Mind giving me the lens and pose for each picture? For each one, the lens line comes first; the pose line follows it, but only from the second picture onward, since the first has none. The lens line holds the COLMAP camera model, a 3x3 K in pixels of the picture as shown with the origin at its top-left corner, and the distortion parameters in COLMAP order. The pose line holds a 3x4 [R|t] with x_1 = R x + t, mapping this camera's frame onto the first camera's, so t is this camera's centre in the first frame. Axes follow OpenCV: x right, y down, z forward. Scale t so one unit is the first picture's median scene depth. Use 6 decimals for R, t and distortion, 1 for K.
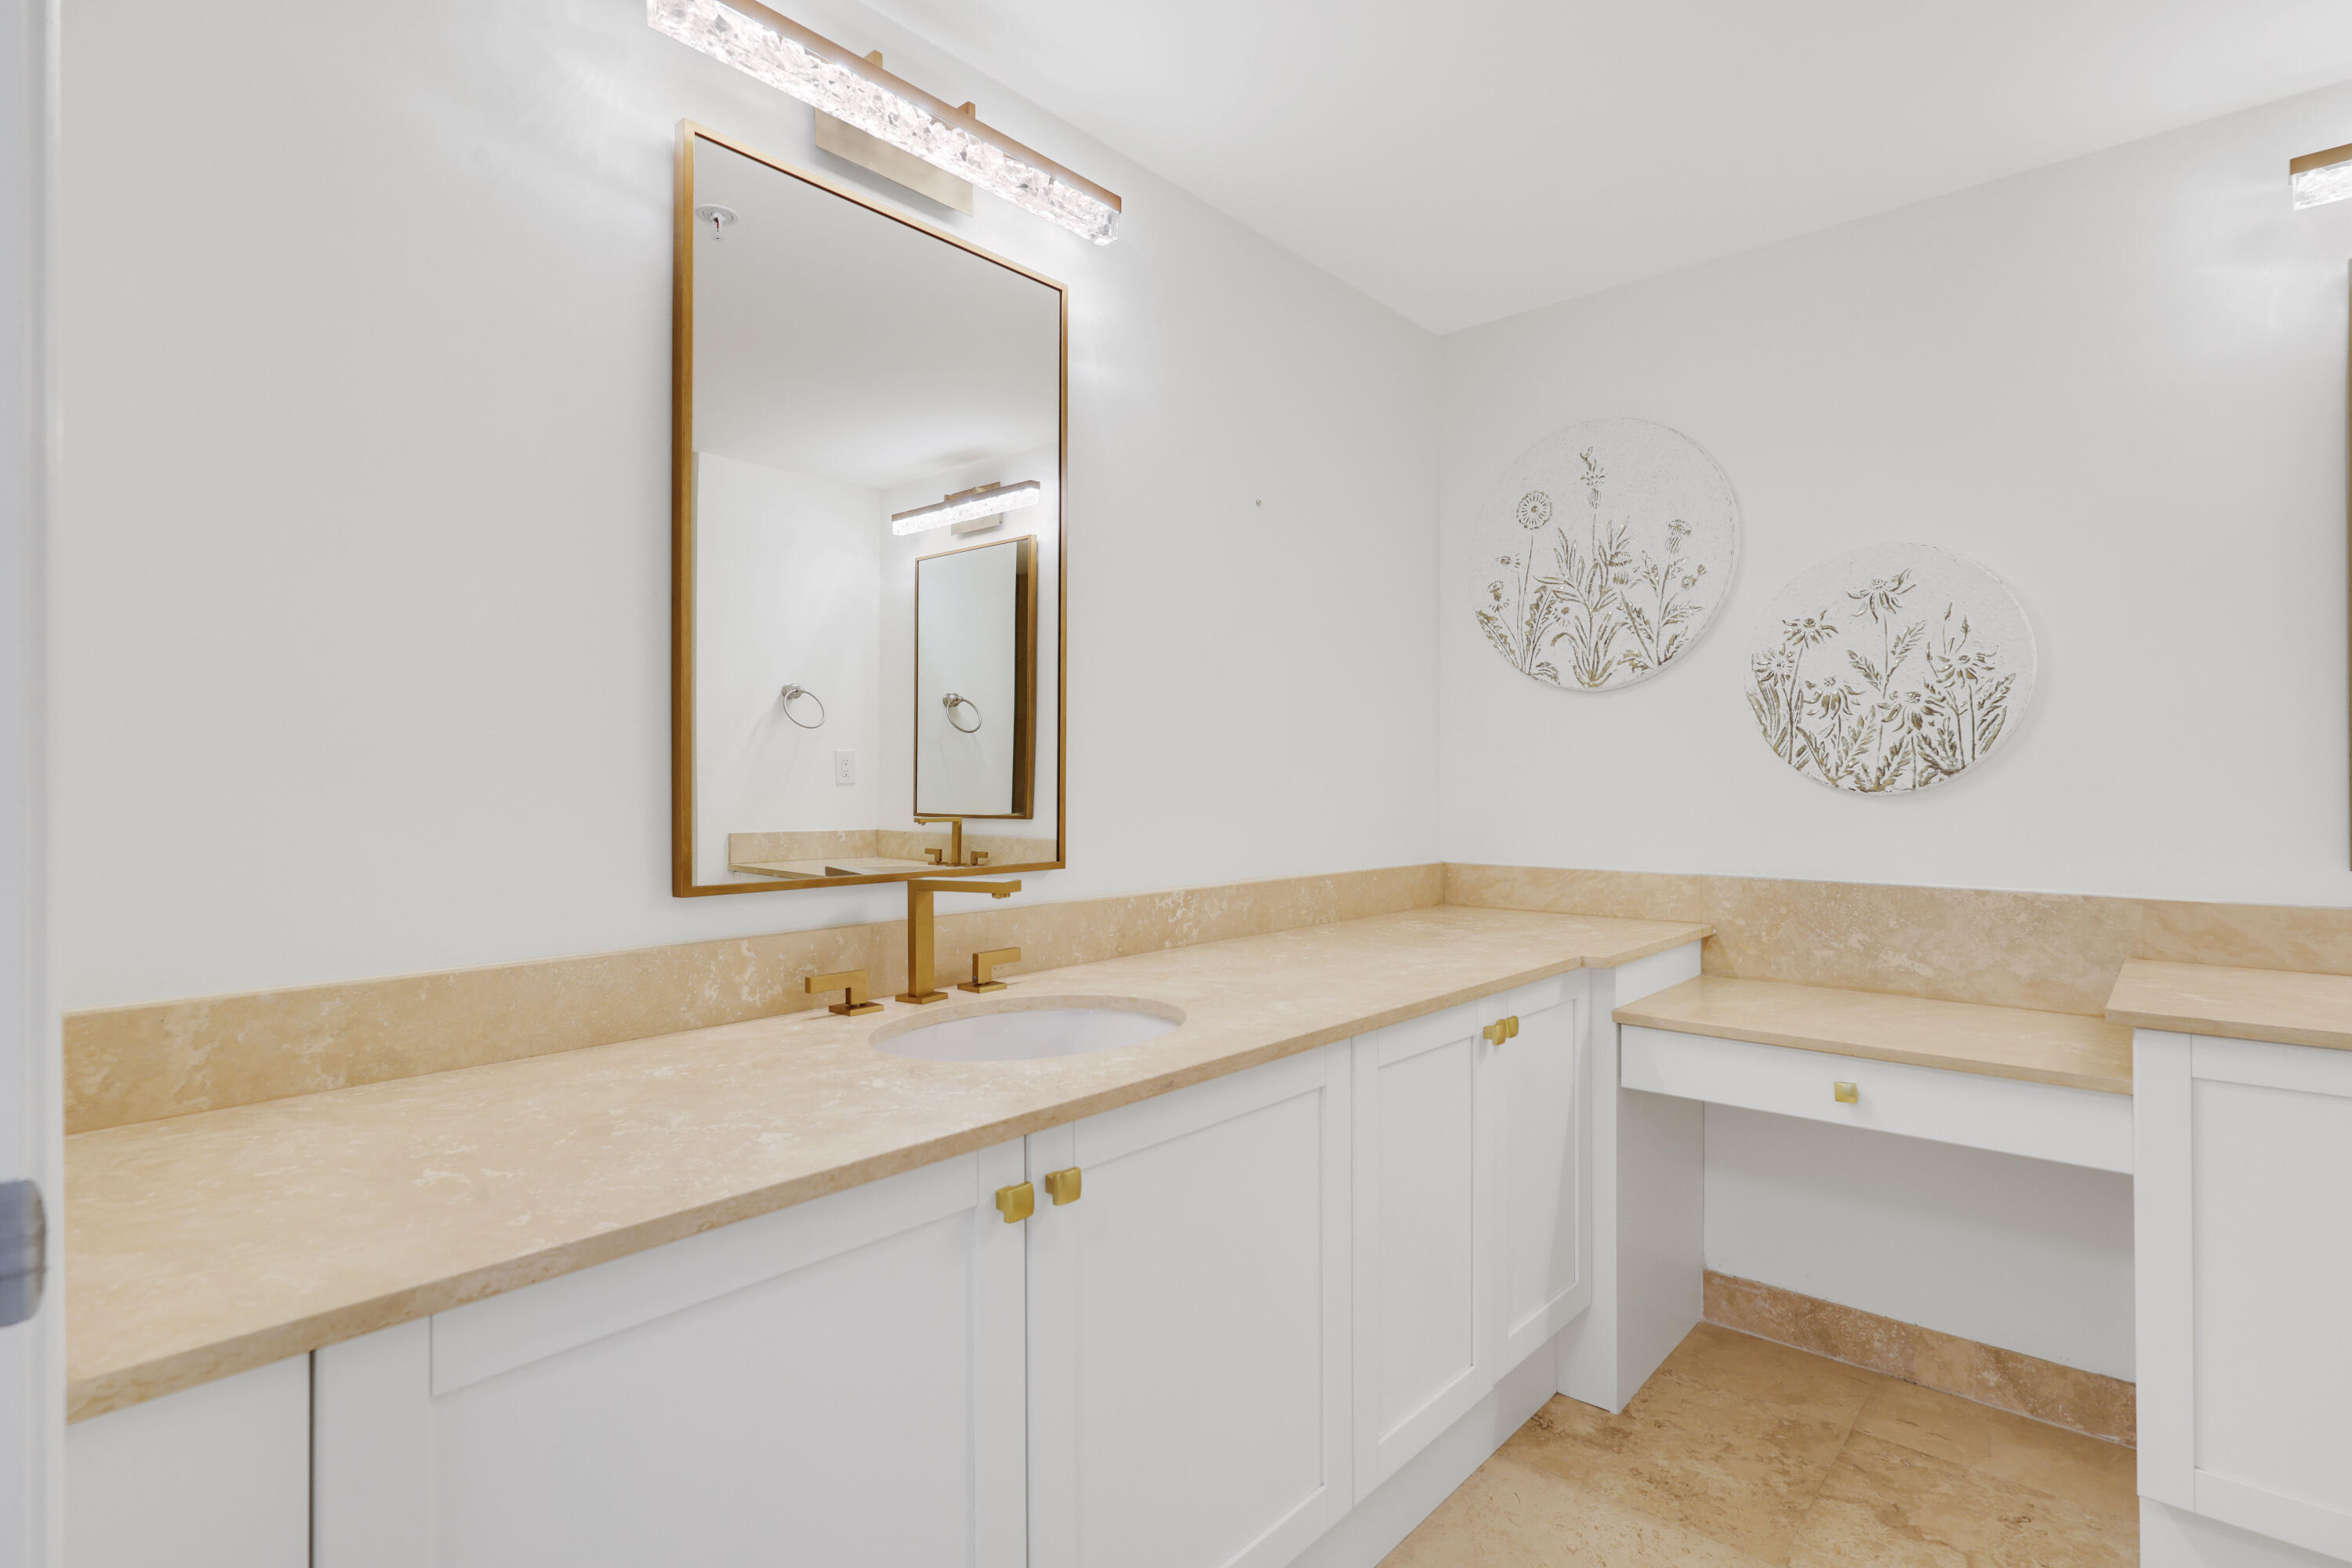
lens RADIAL K [[1152.8, 0, 1179.6], [0, 1152.8, 778.1], [0, 0, 1]] dist [0.002036, -0.000159]
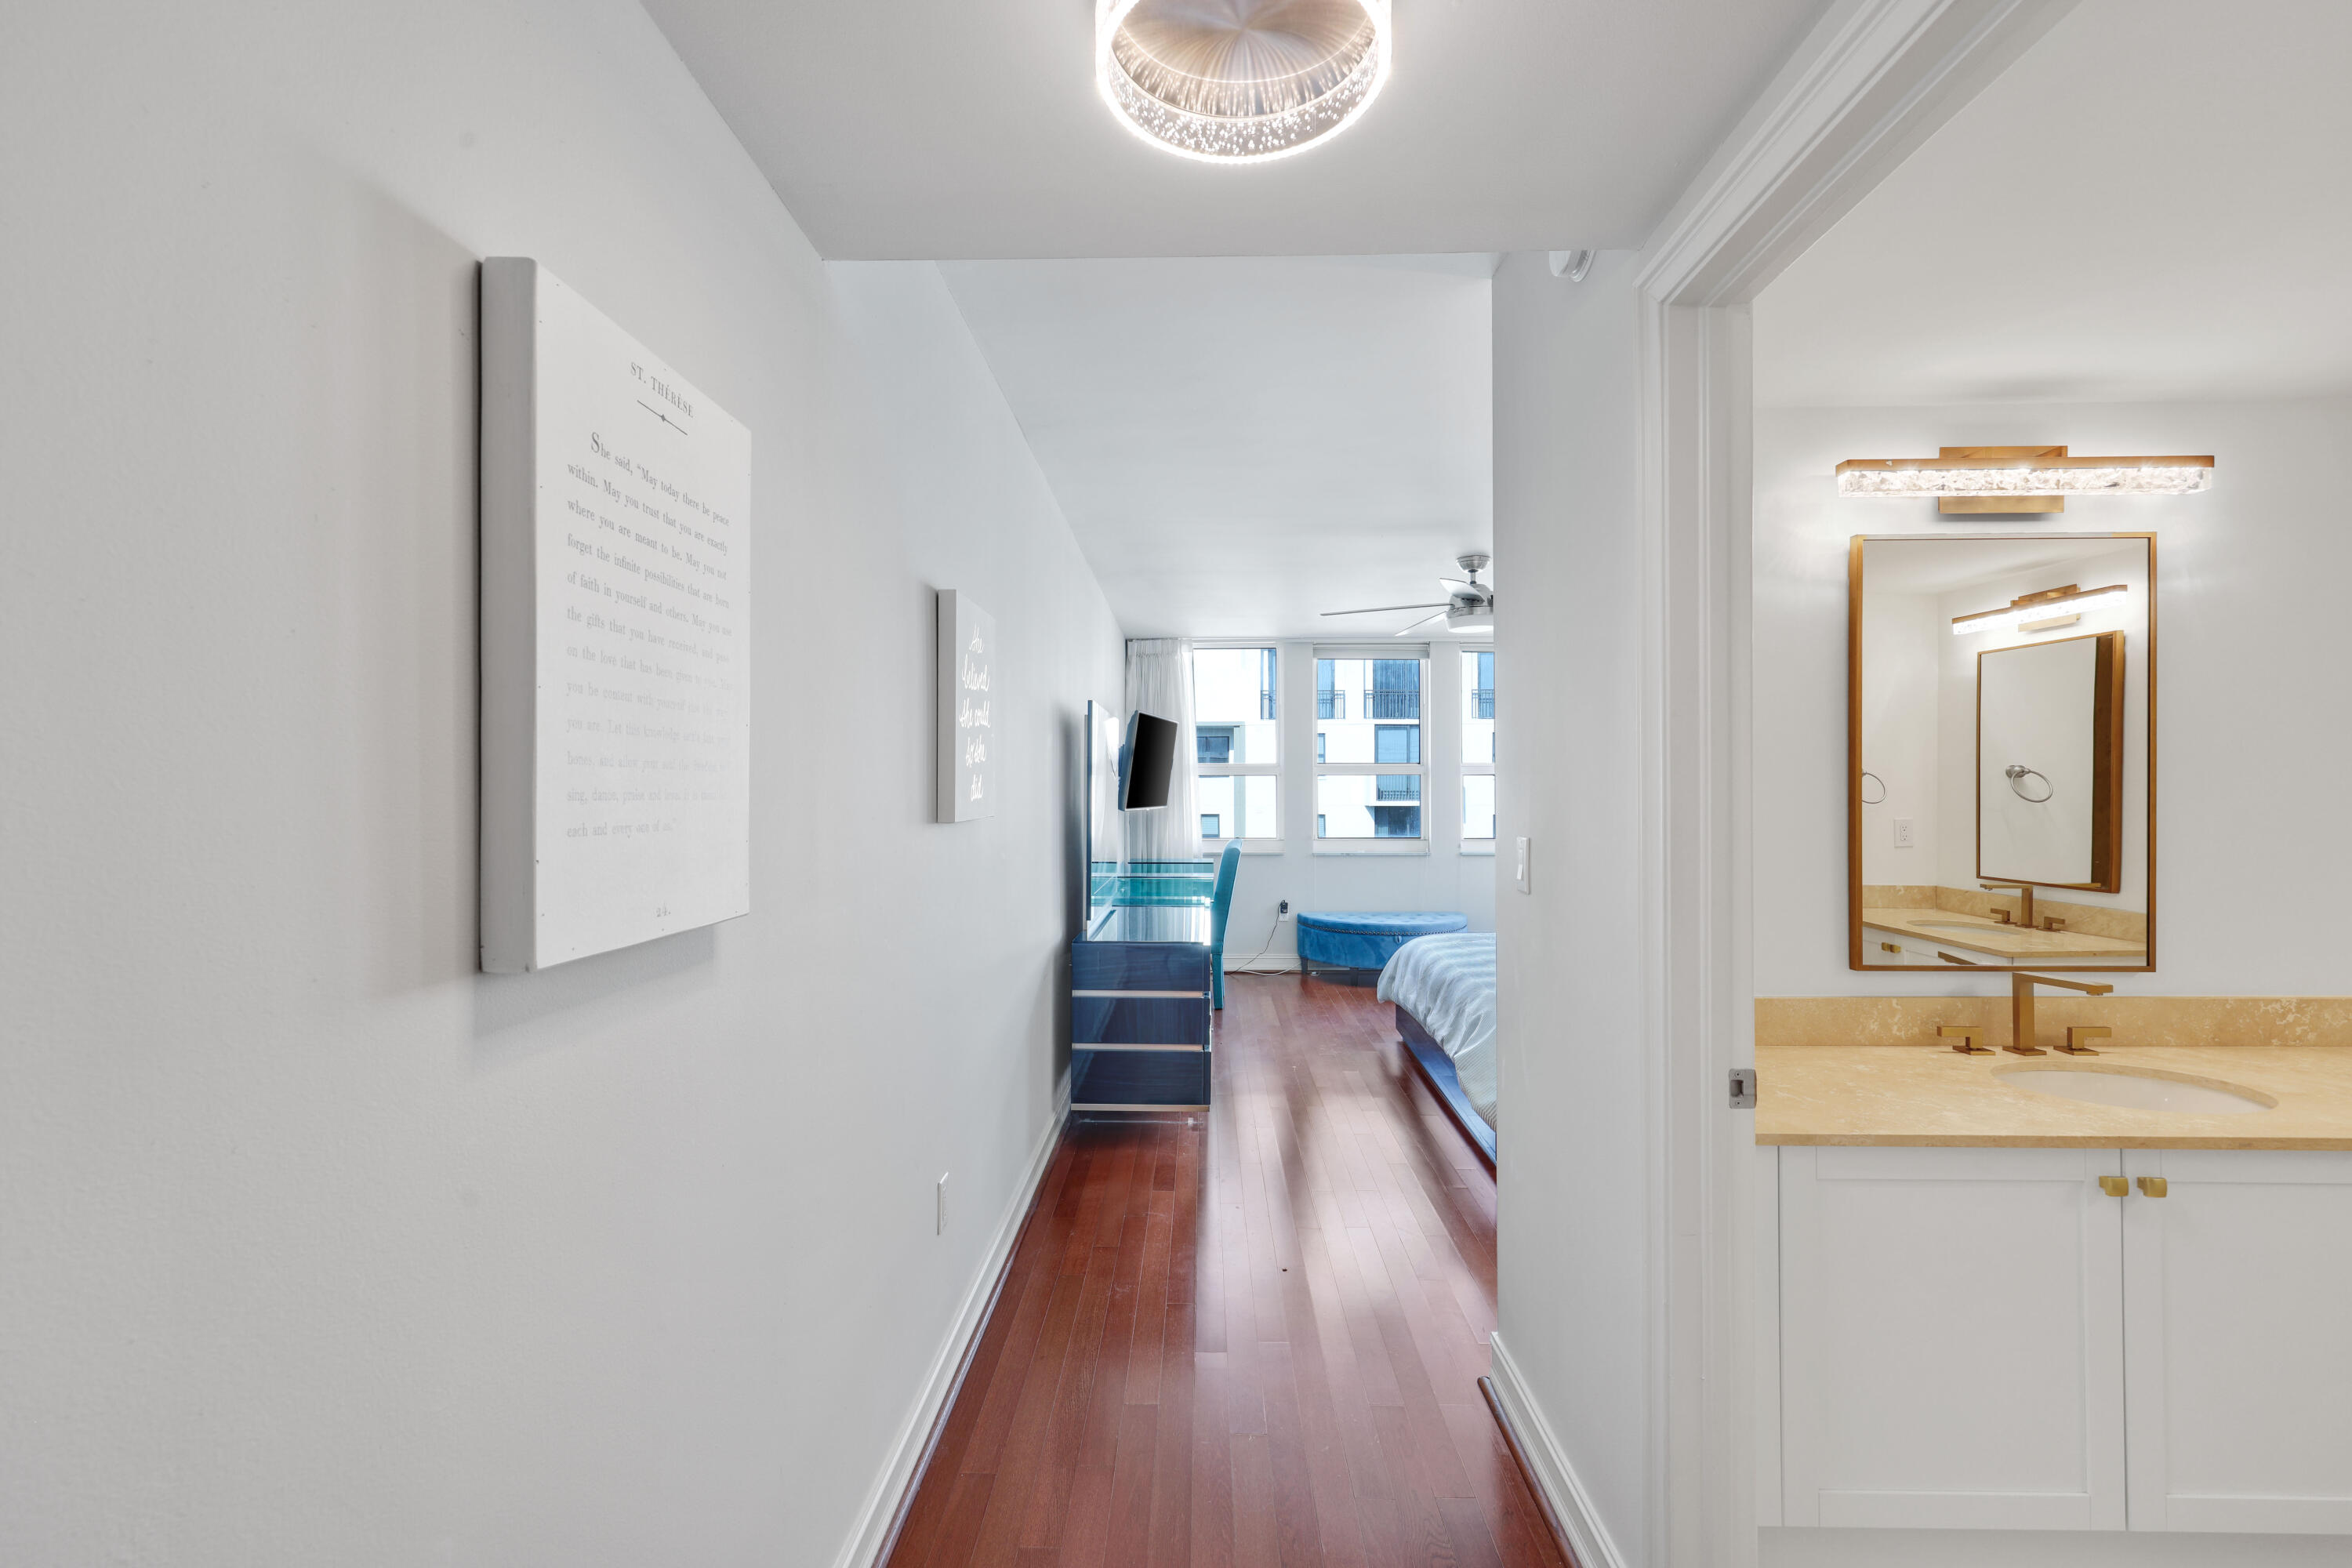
lens RADIAL K [[1027.4, 0, 1176.0], [0, 1027.4, 784.0], [0, 0, 1]] dist [0.003518, 0.000531]
pose [[0.649302, -0.005597, -0.760511, 0.078143], [0.003132, 0.999984, -0.004685, -0.146738], [0.760525, 0.000660, 0.649309, -0.676644]]
